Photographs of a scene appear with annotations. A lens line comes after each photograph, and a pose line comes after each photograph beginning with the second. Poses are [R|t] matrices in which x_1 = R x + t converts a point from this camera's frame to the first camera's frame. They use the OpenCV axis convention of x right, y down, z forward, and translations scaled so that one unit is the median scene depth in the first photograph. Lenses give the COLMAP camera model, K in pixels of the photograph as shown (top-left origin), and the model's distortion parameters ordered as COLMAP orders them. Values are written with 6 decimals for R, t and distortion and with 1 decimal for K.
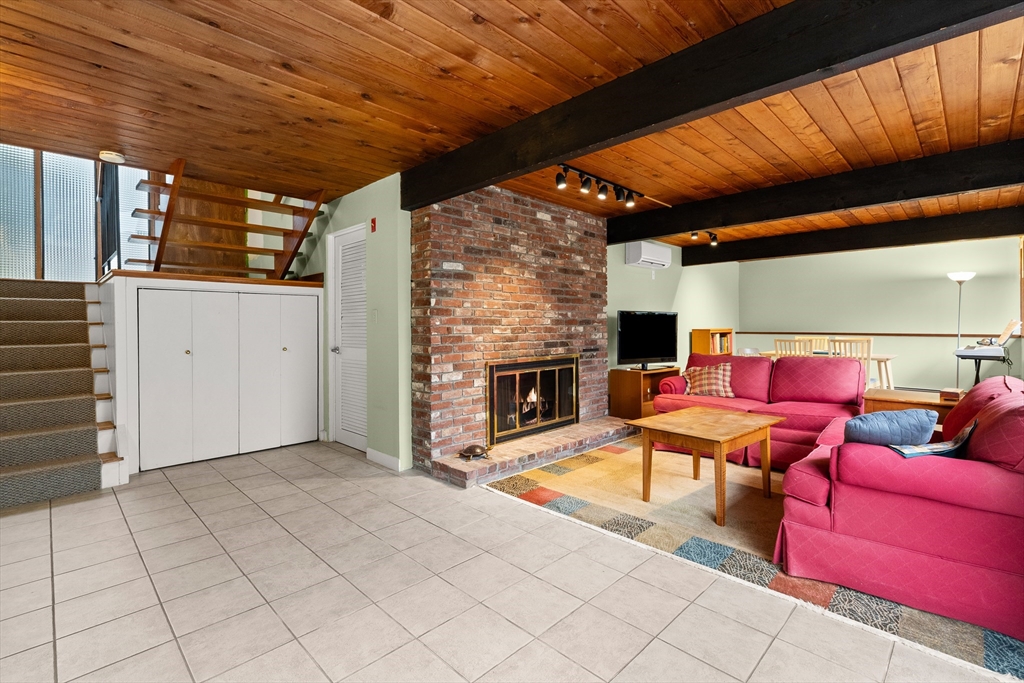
lens RADIAL K [[464.4, 0, 512.6], [0, 464.4, 327.7], [0, 0, 1]] dist [0.001207, 0.000087]
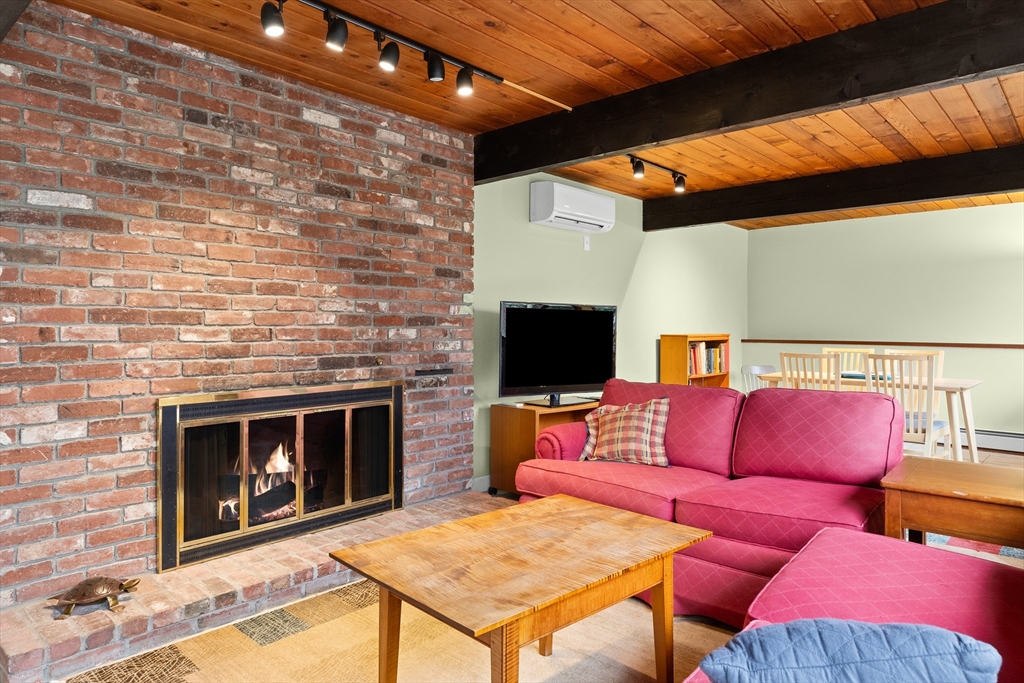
lens RADIAL K [[646.5, 0, 512.6], [0, 646.5, 326.8], [0, 0, 1]] dist [0.003171, 0.001085]
pose [[0.998940, 0.007132, 0.045482, 0.260019], [-0.006854, 0.999957, -0.006251, -0.001183], [-0.045524, 0.005933, 0.998946, 0.269687]]
